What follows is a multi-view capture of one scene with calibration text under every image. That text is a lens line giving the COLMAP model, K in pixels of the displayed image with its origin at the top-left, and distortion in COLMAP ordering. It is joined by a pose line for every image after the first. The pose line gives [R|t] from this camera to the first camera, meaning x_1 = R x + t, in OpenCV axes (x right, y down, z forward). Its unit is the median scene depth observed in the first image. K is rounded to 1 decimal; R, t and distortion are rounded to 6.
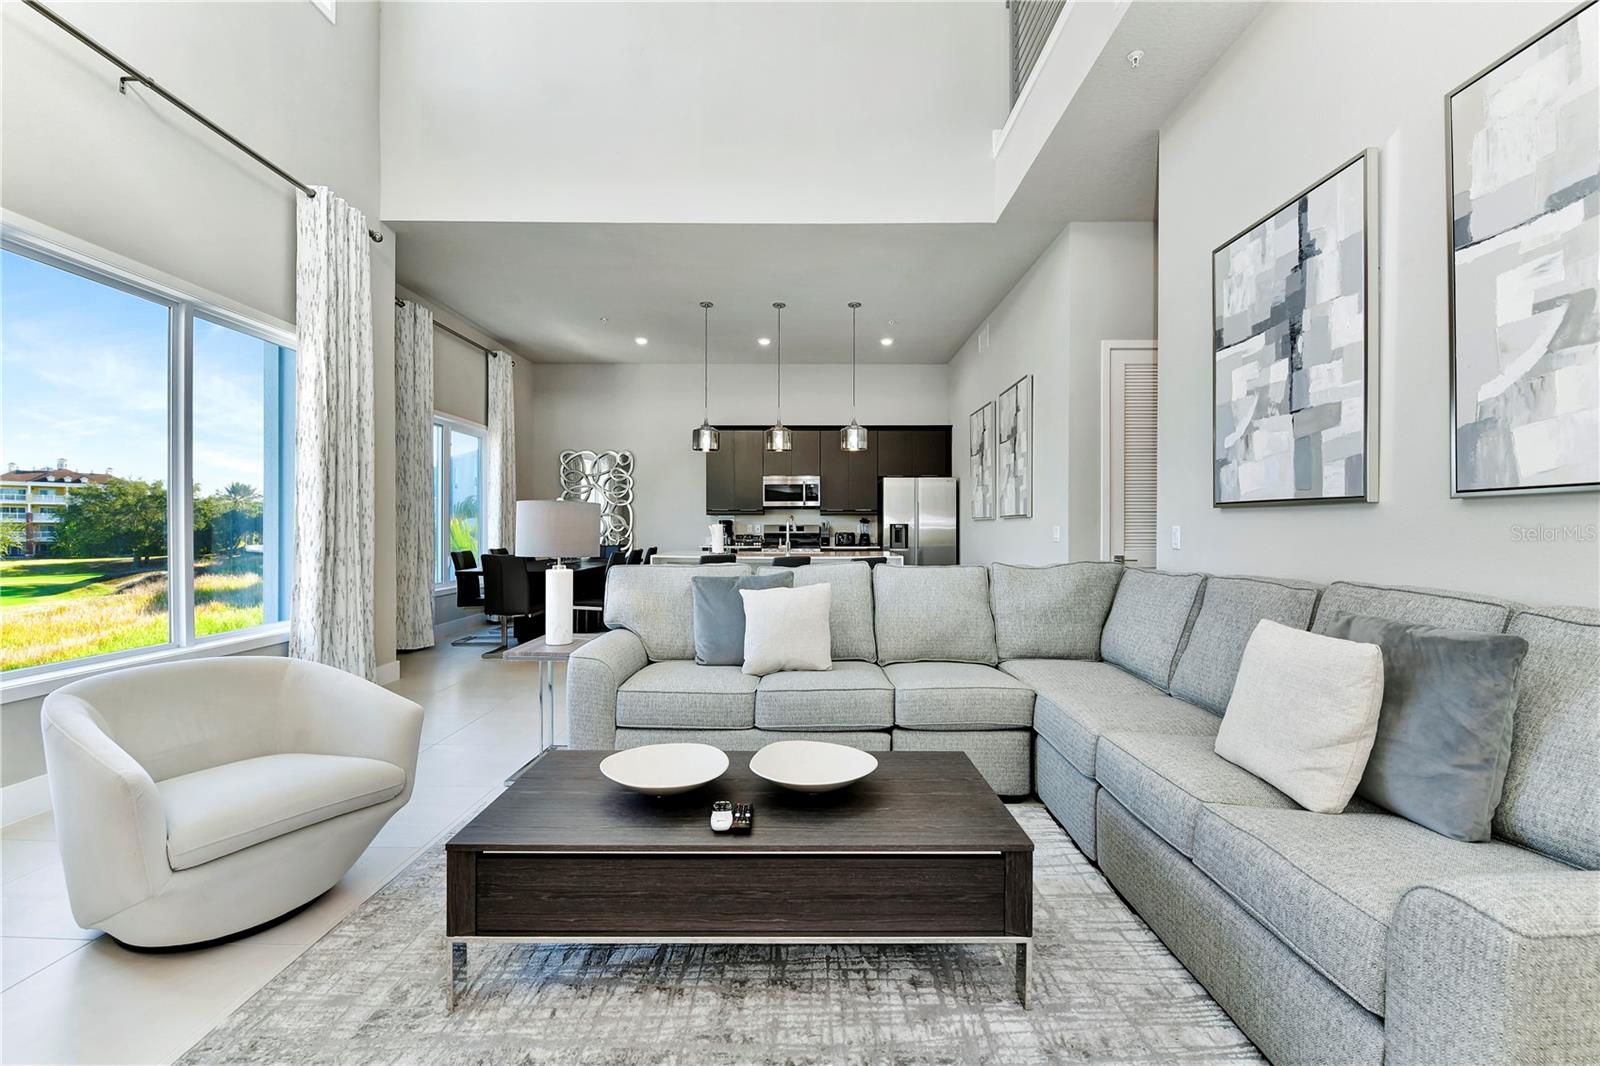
lens RADIAL K [[691.8, 0, 796.4], [0, 691.8, 530.7], [0, 0, 1]] dist [-0.000634, -0.008339]
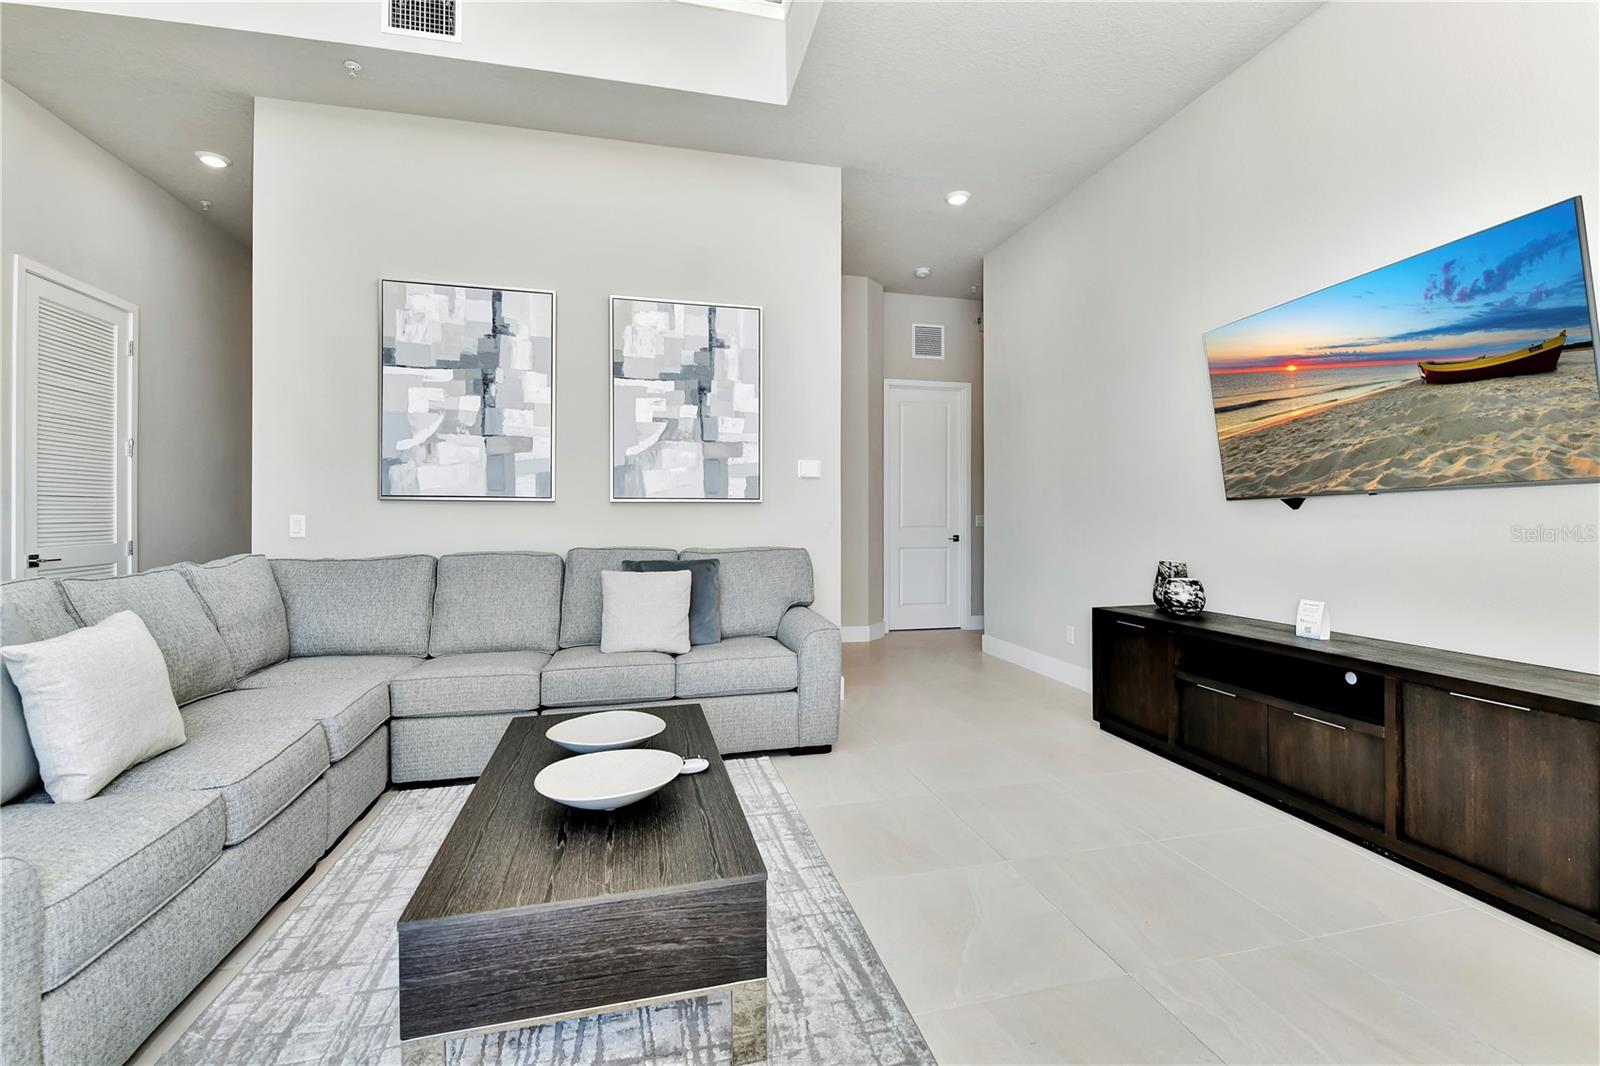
lens RADIAL K [[691.8, 0, 804.1], [0, 691.8, 523.4], [0, 0, 1]] dist [-0.000634, -0.008339]
pose [[-0.251807, -0.007630, 0.967747, -0.794503], [0.004657, 0.999948, 0.009096, 0.000041], [-0.967766, 0.006798, -0.251758, 0.690971]]
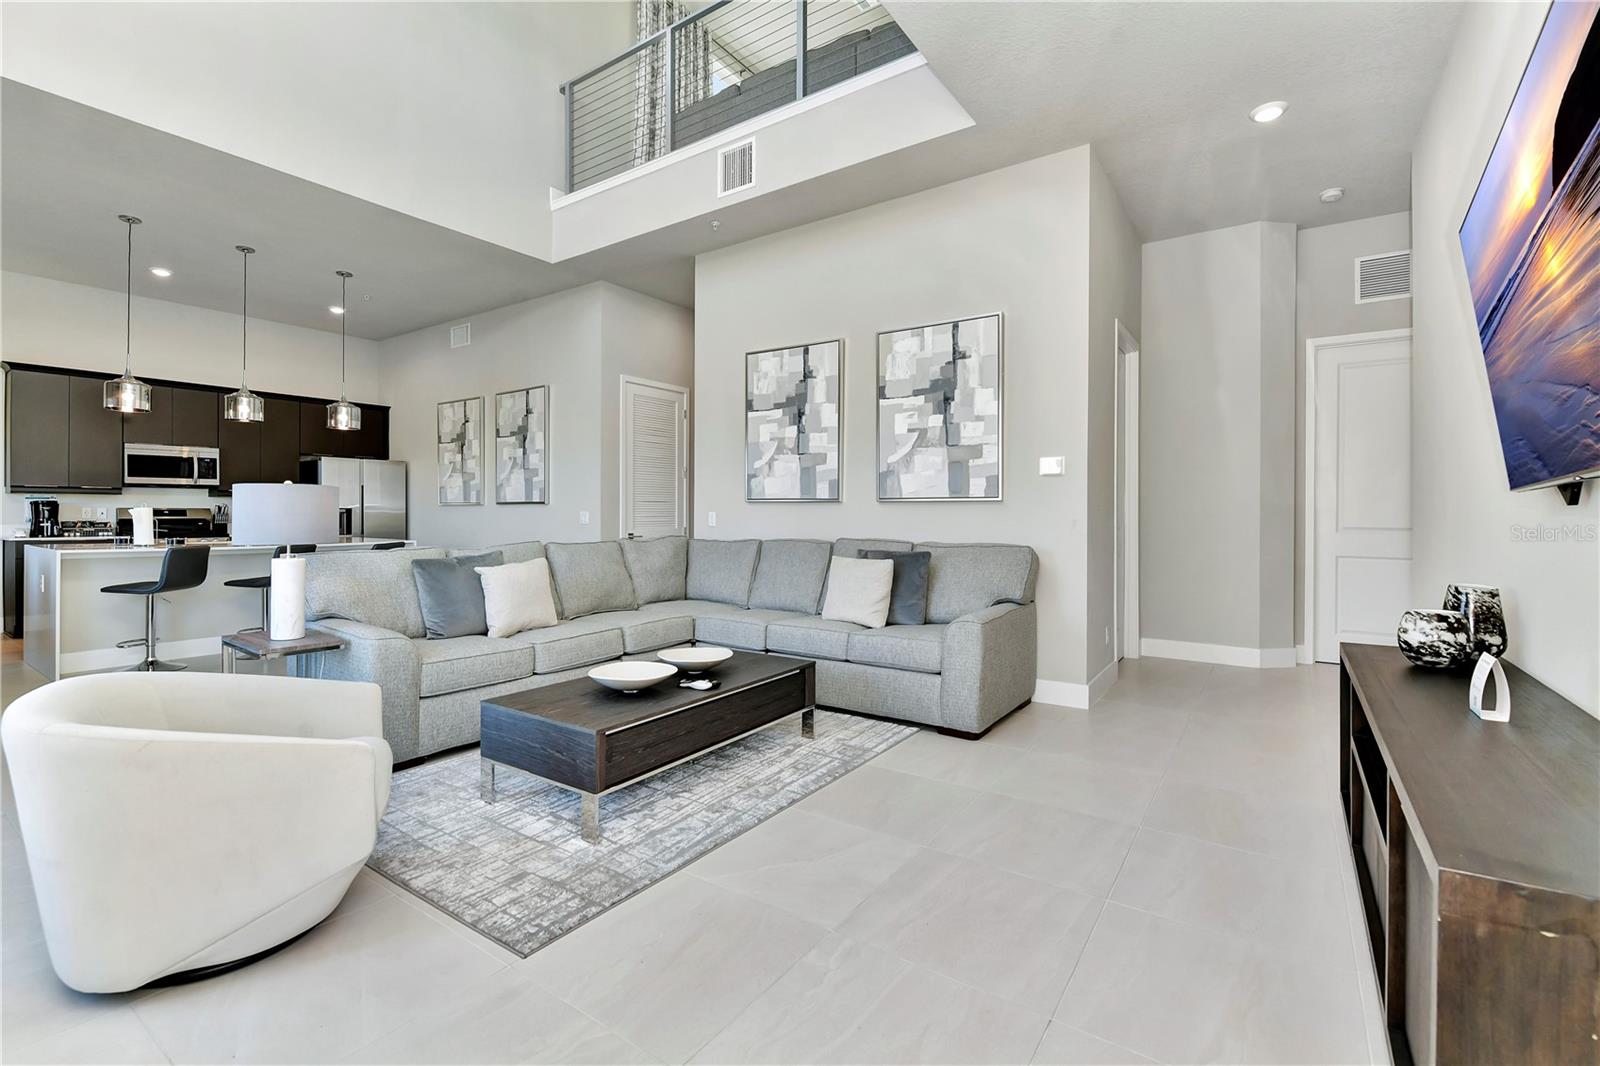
lens RADIAL K [[691.8, 0, 812.6], [0, 691.8, 519.4], [0, 0, 1]] dist [-0.000634, -0.008339]
pose [[0.552740, -0.007311, 0.833322, -0.851688], [0.001498, 0.999969, 0.007779, -0.002369], [-0.833352, -0.003052, 0.552734, -0.107743]]
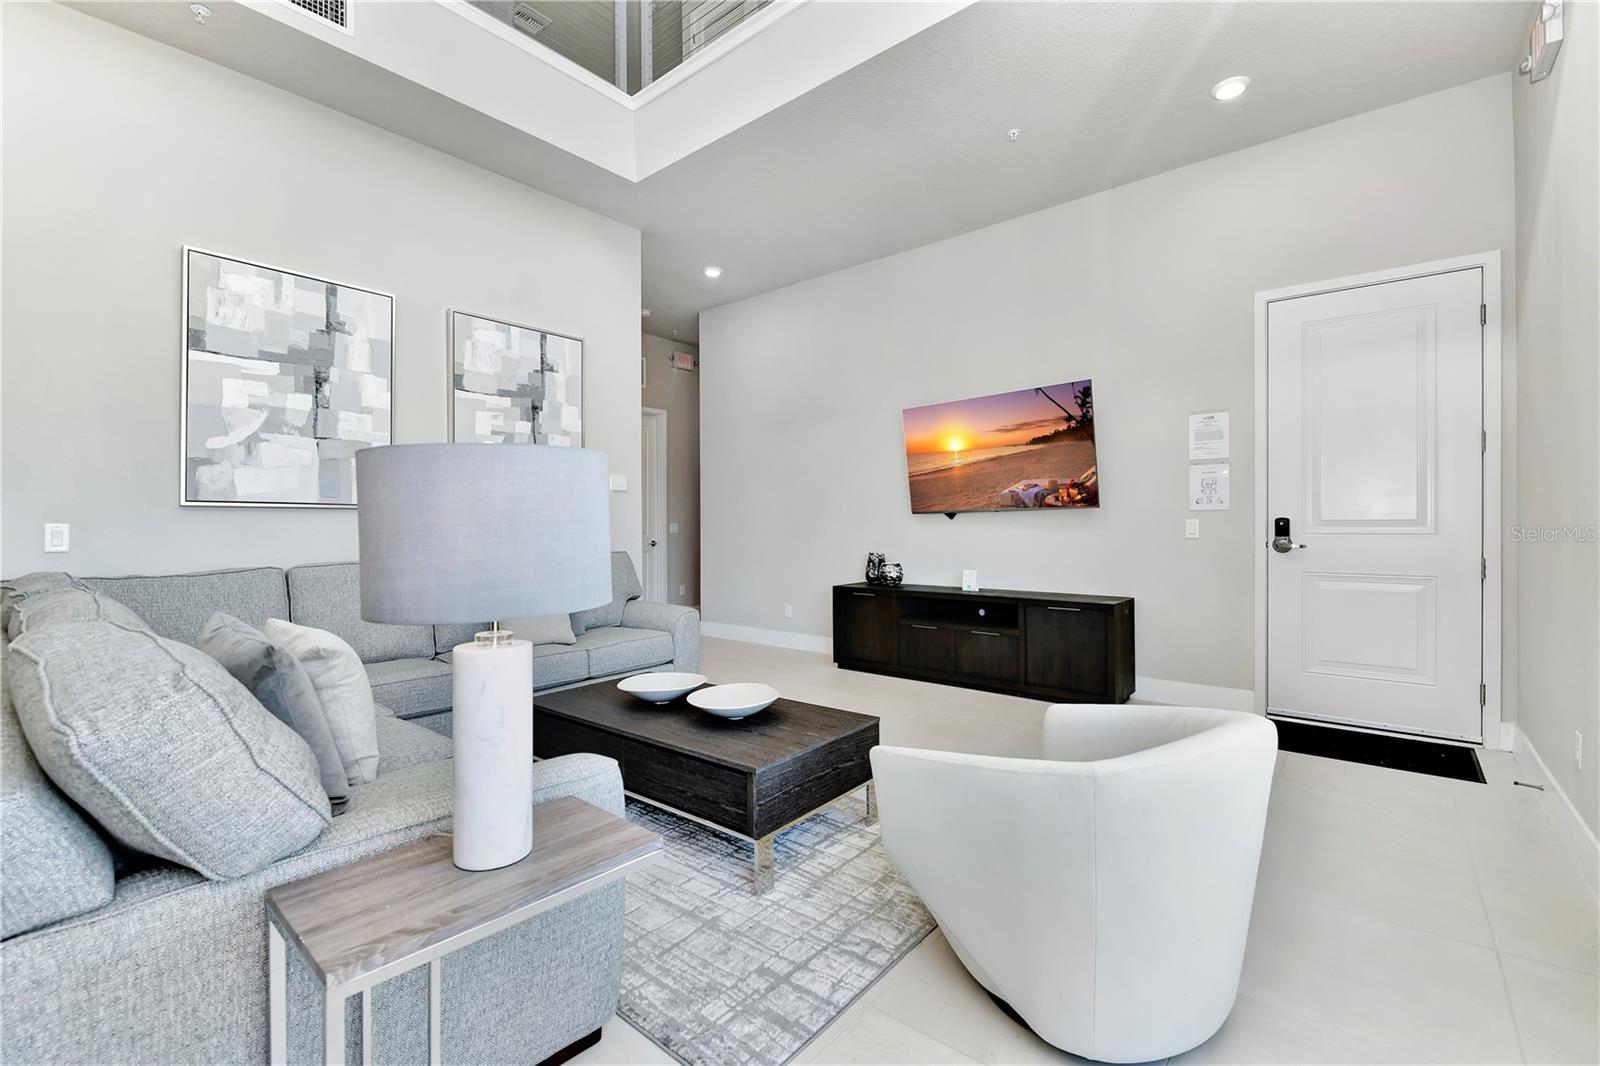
lens RADIAL K [[691.8, 0, 806.3], [0, 691.8, 529.0], [0, 0, 1]] dist [-0.000634, -0.008339]
pose [[-0.781413, 0.001196, 0.624014, -0.802912], [0.007962, 0.999936, 0.008053, -0.000043], [-0.623964, 0.011261, -0.781372, 1.387596]]
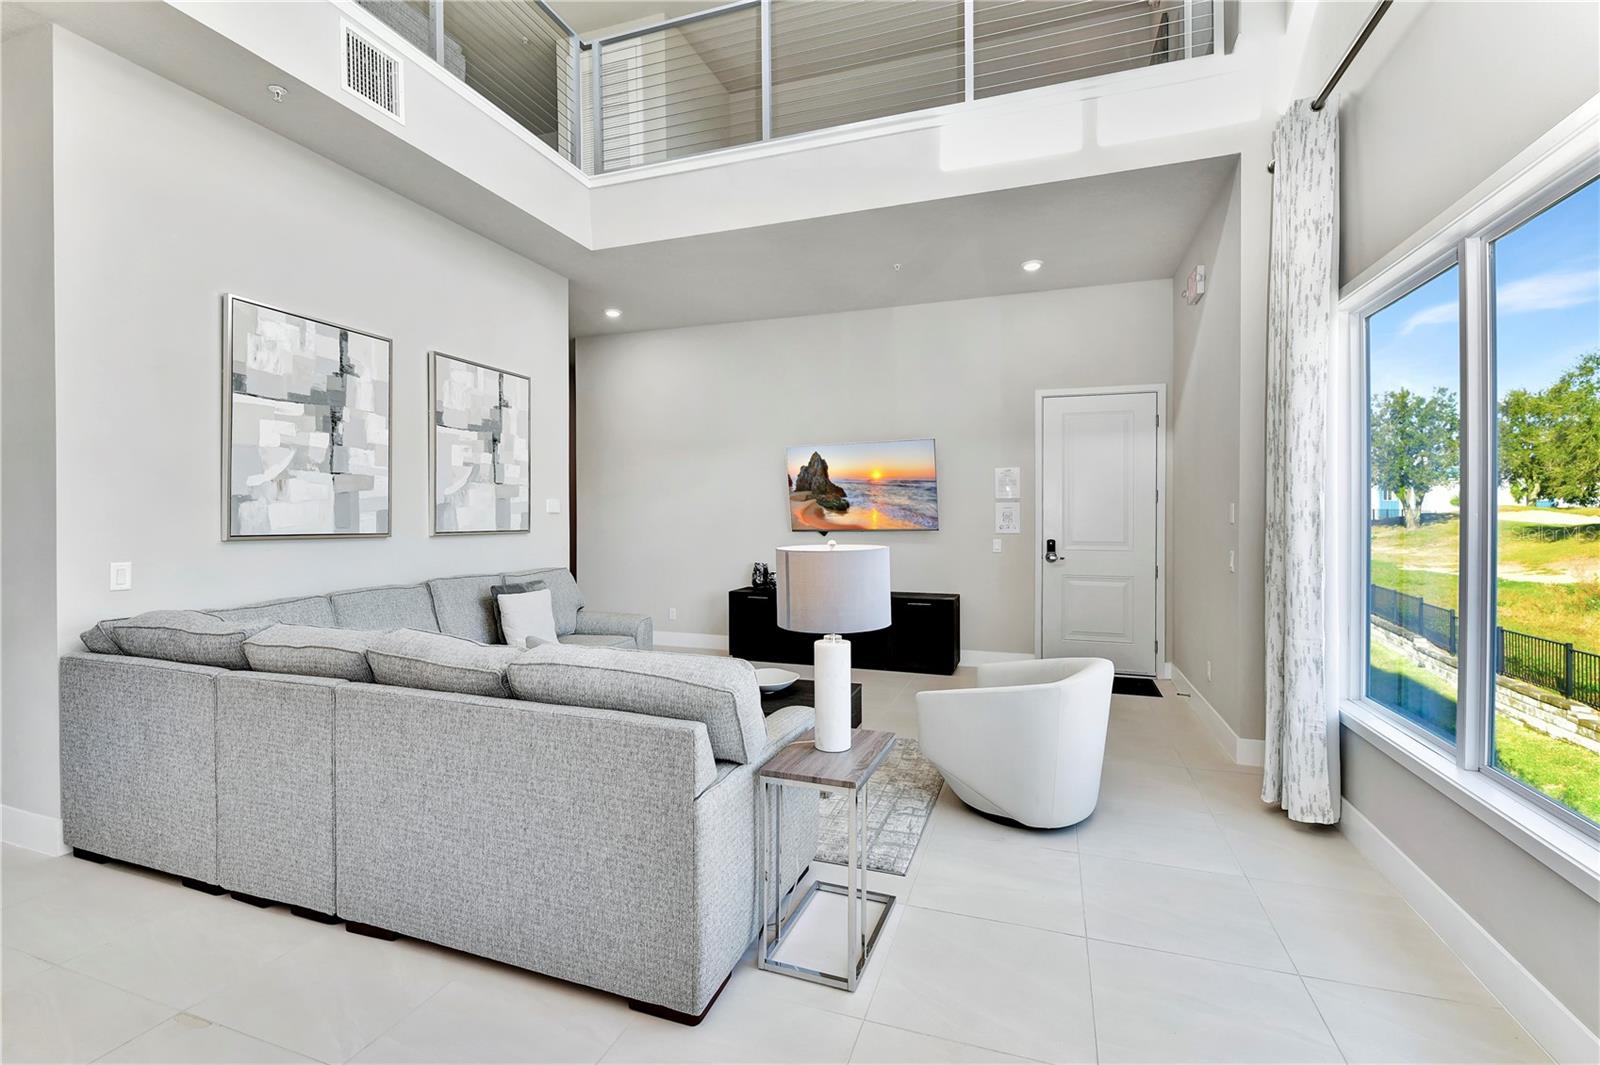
lens RADIAL K [[691.8, 0, 808.5], [0, 691.8, 526.4], [0, 0, 1]] dist [-0.000634, -0.008339]
pose [[-0.951704, -0.004396, 0.306985, -0.624601], [0.000606, 0.999869, 0.016198, -0.080462], [-0.307015, 0.015601, -0.951577, 1.966708]]
